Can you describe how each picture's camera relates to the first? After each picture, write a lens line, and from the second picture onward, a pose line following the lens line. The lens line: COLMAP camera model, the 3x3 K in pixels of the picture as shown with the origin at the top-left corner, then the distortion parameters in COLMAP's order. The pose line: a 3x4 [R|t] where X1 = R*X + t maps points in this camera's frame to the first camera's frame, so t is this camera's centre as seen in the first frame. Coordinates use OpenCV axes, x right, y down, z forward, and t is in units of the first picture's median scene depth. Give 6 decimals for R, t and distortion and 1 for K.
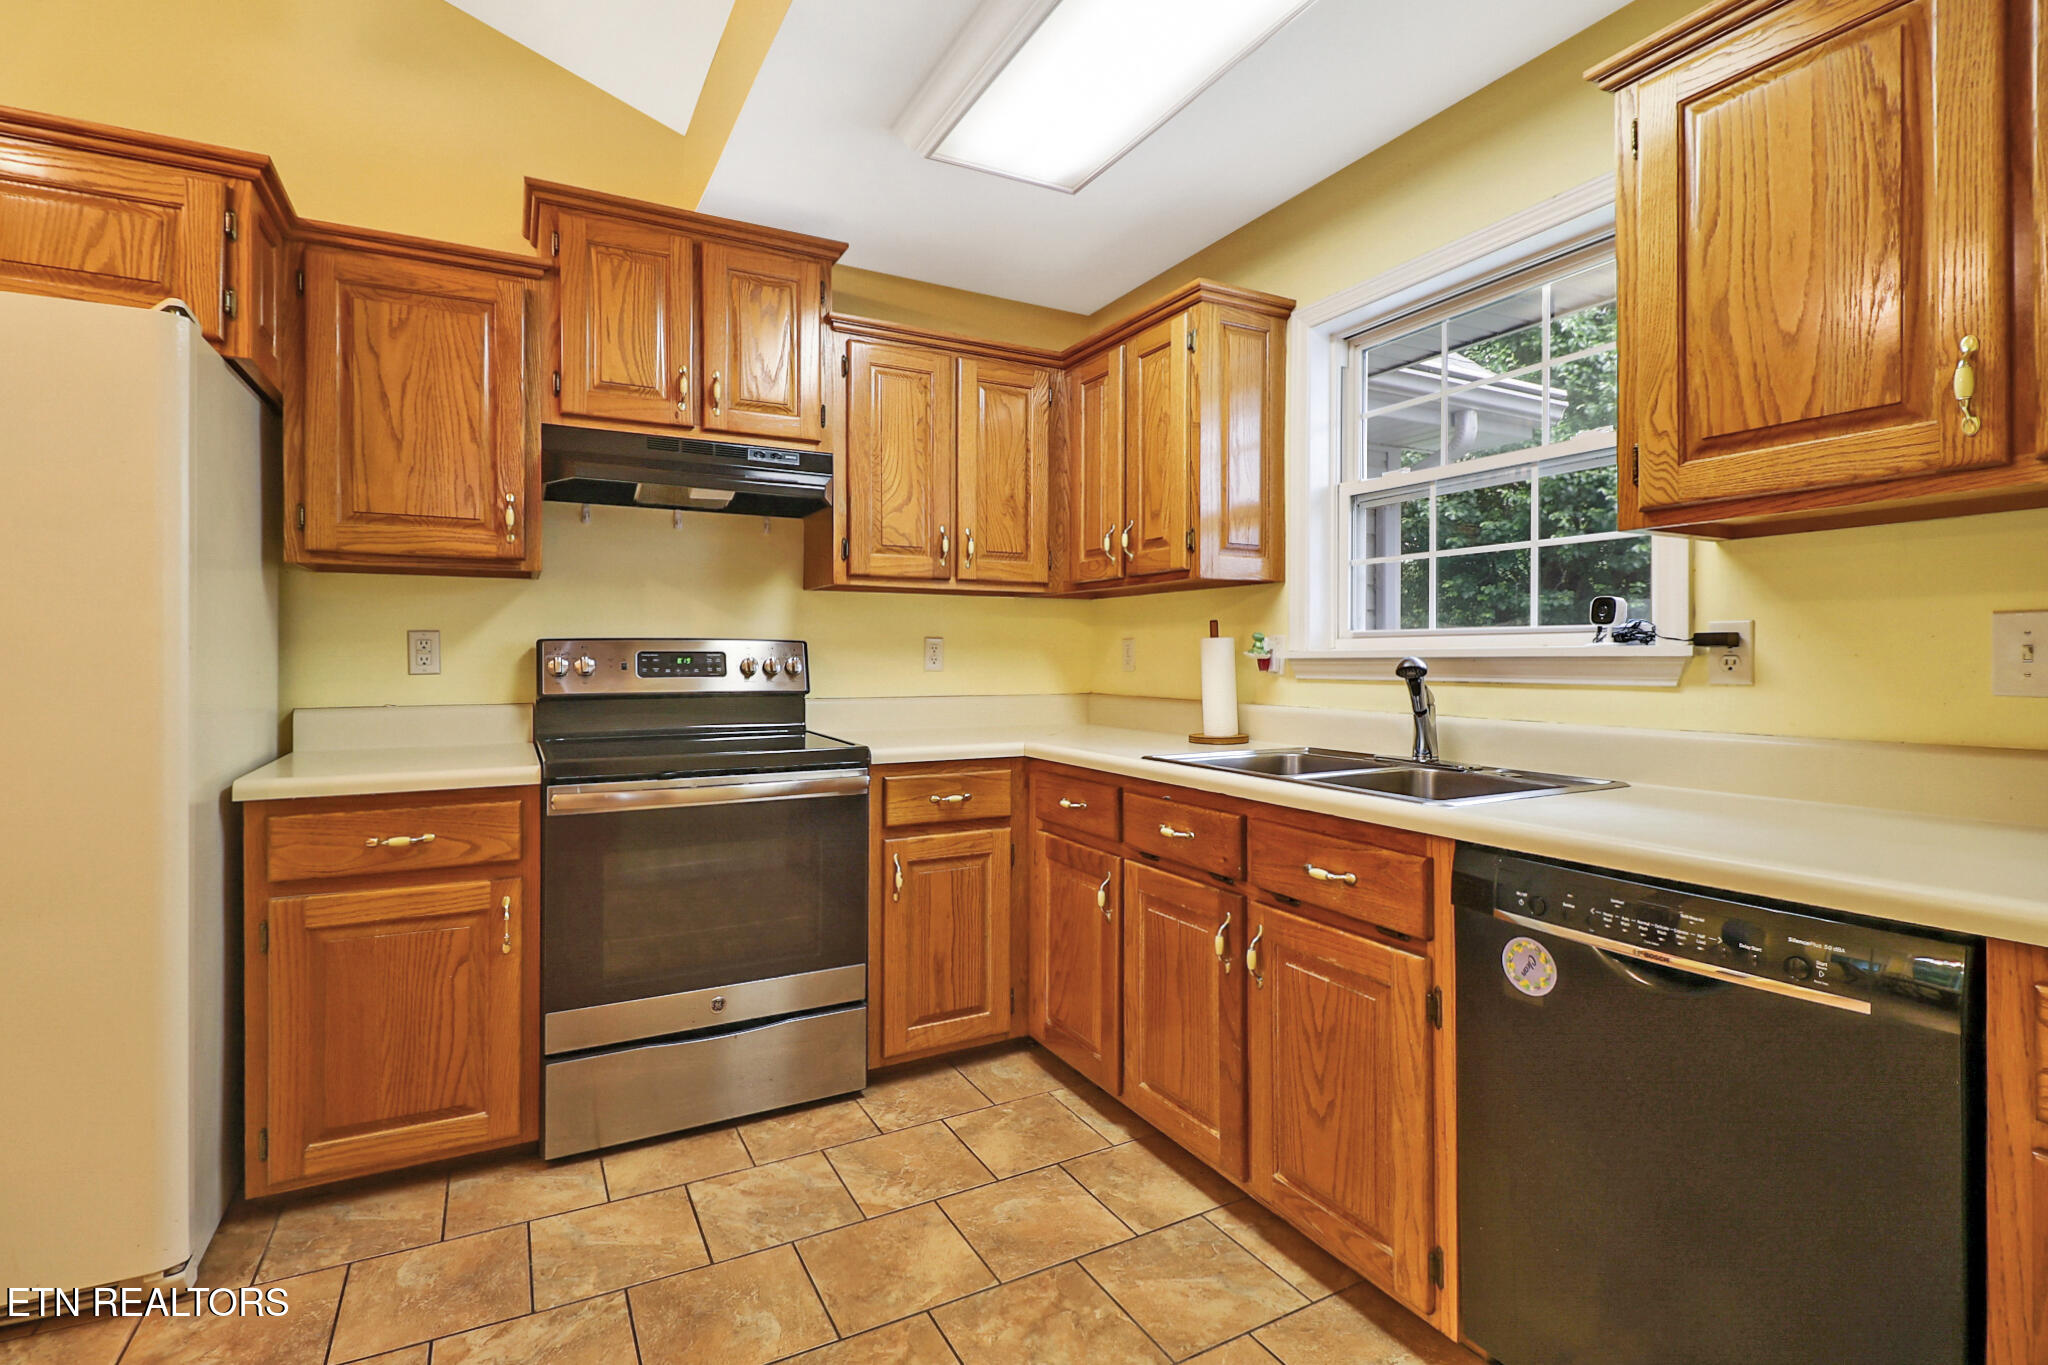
lens RADIAL K [[938.7, 0, 1000.6], [0, 938.7, 651.6], [0, 0, 1]] dist [-0.004093, -0.009290]
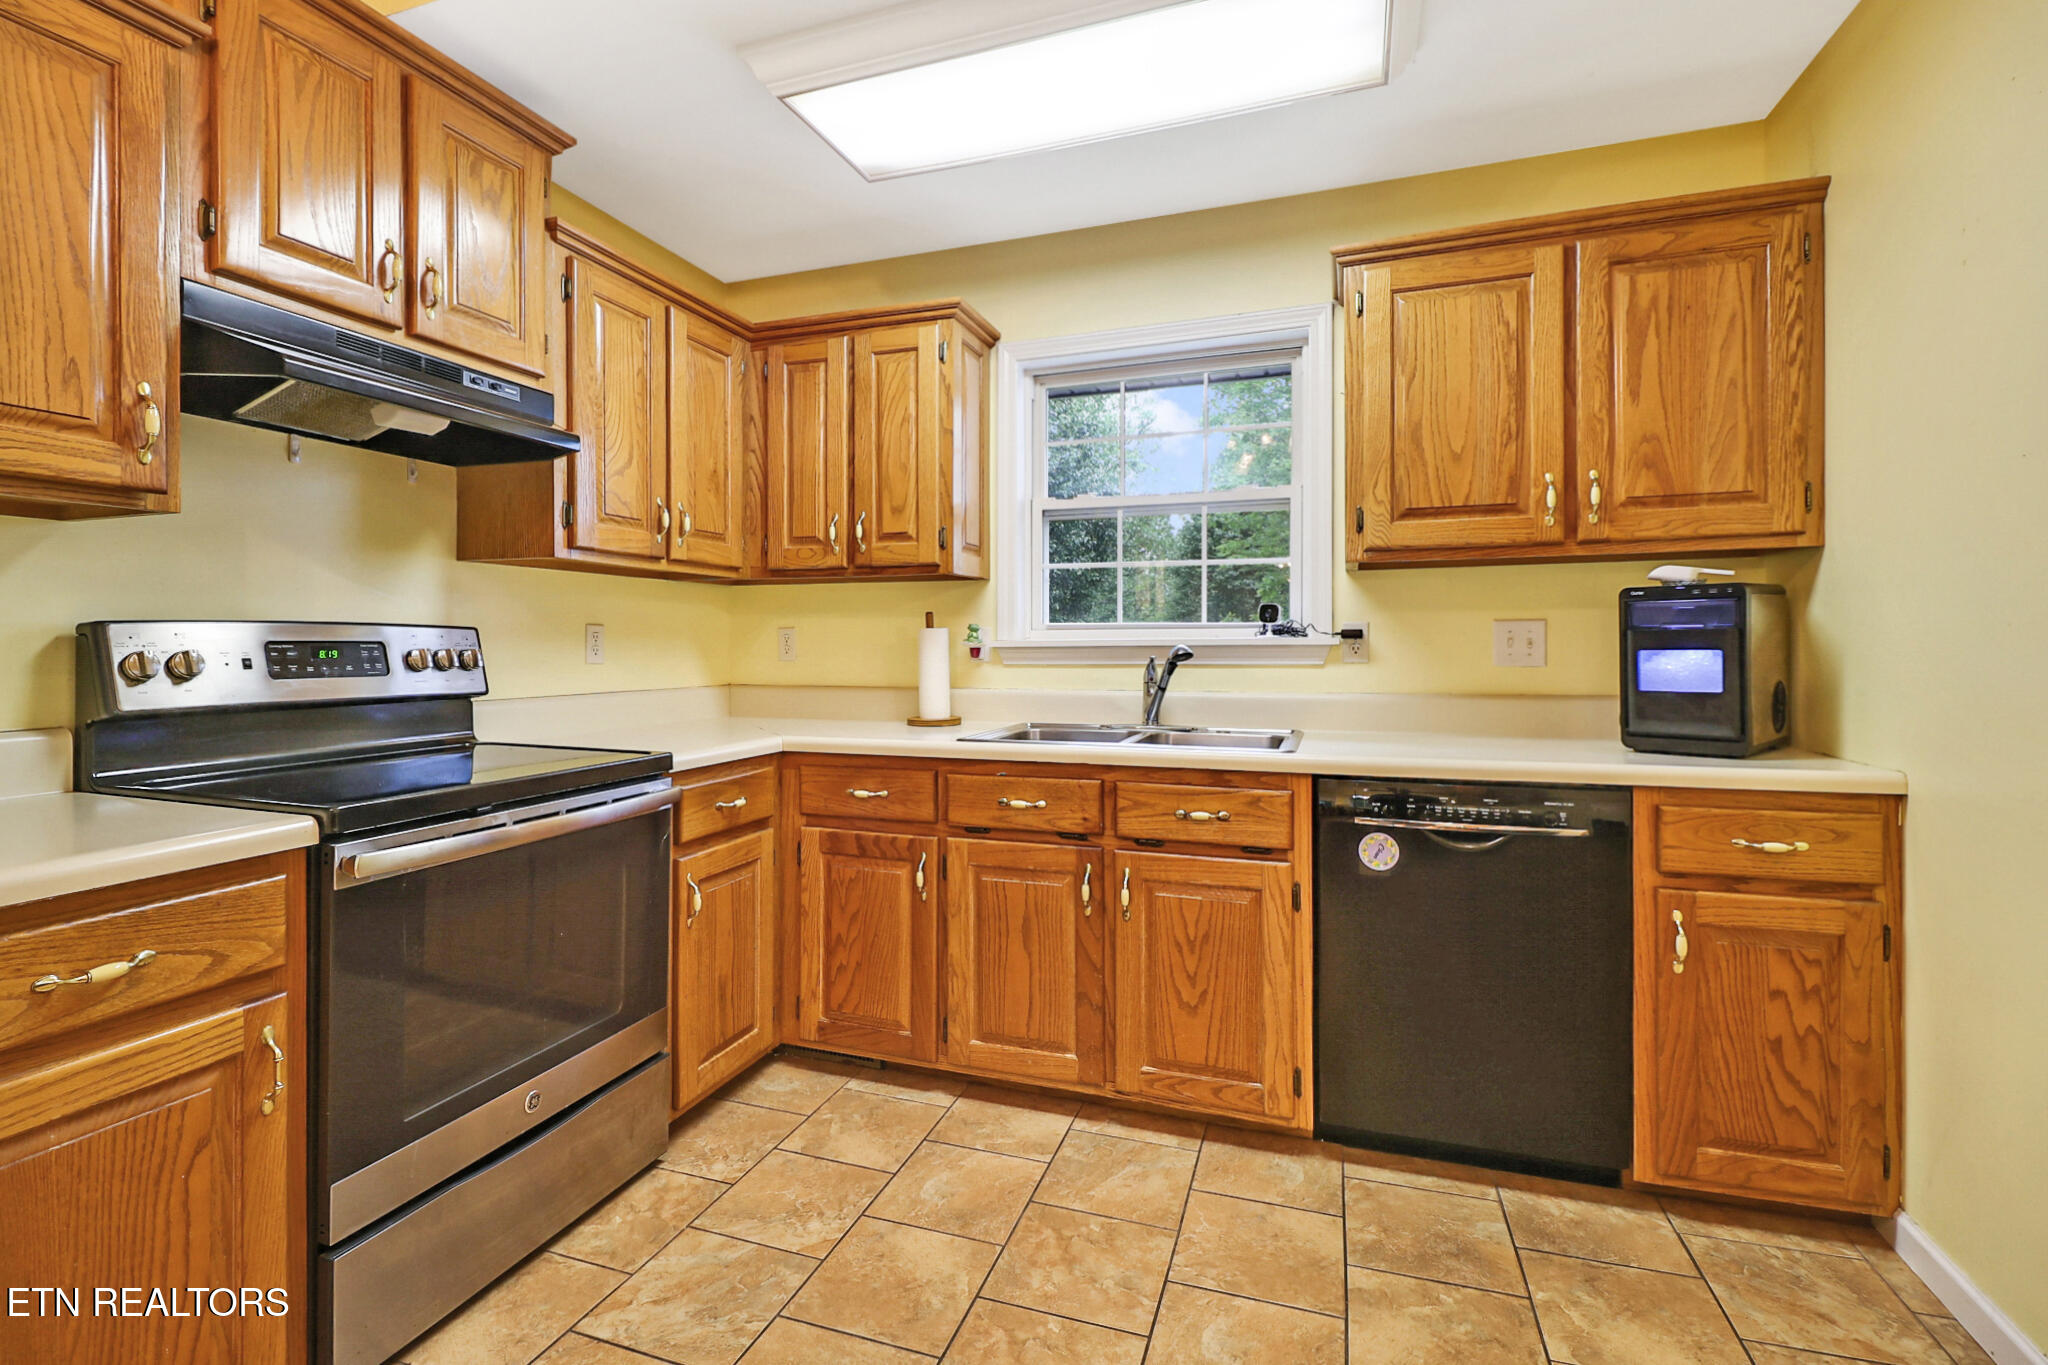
lens RADIAL K [[938.7, 0, 1004.7], [0, 938.7, 650.1], [0, 0, 1]] dist [-0.004093, -0.009290]
pose [[0.737153, -0.006829, 0.675691, -0.538793], [-0.001373, 0.999932, 0.011604, -0.002520], [-0.675724, -0.009482, 0.737093, 0.179098]]
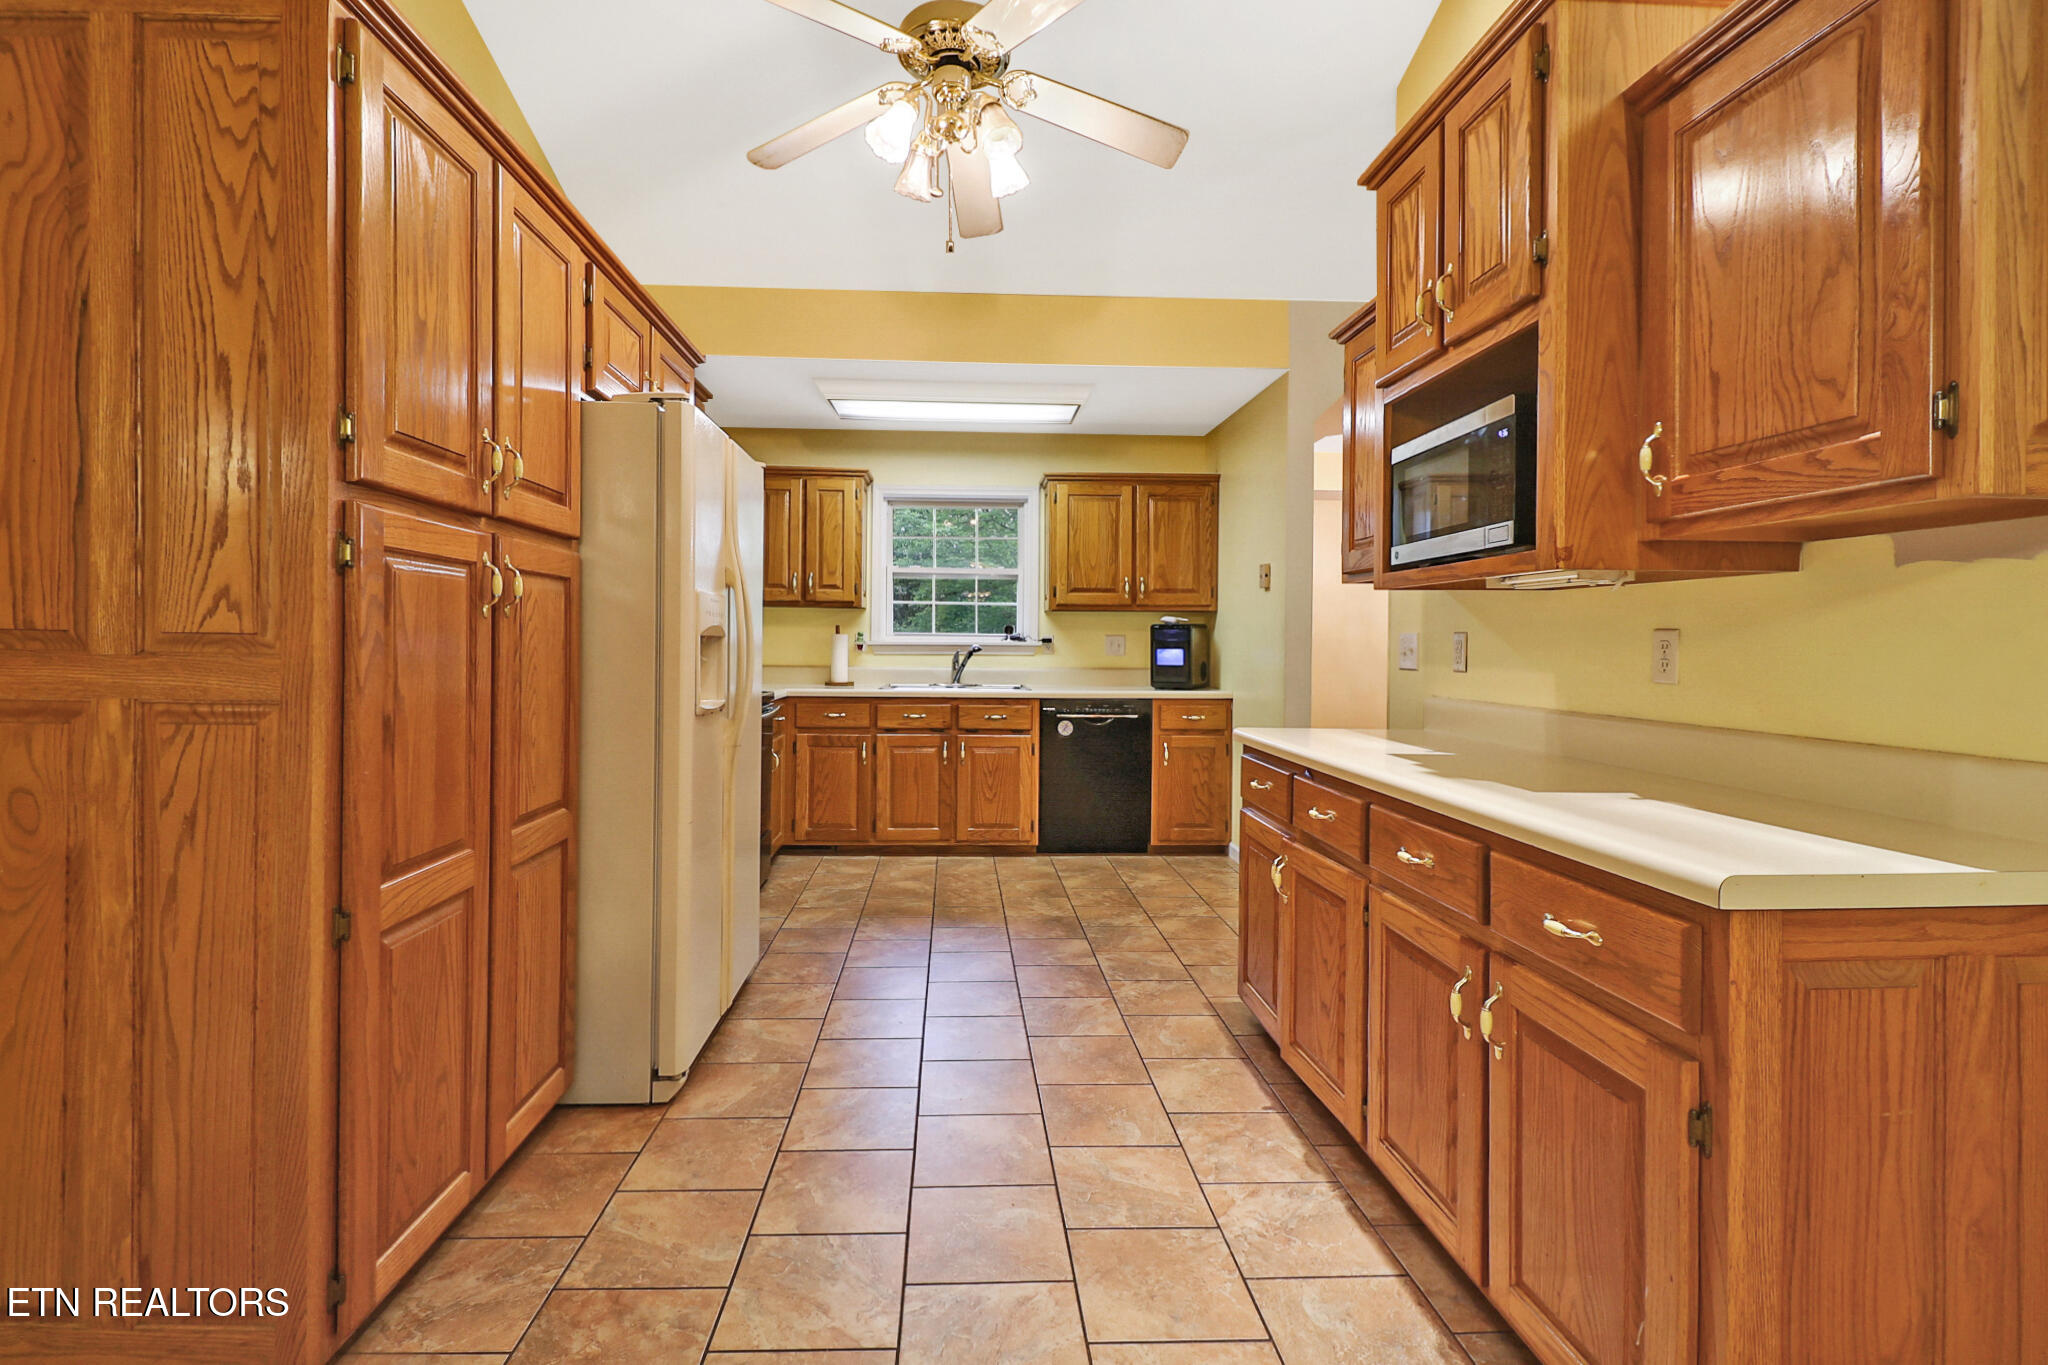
lens RADIAL K [[938.7, 0, 1008.7], [0, 938.7, 650.8], [0, 0, 1]] dist [-0.004093, -0.009290]
pose [[0.418960, -0.001674, 0.908003, -1.792231], [-0.015688, 0.999836, 0.009081, -0.003615], [-0.907869, -0.018049, 0.418865, -0.227231]]
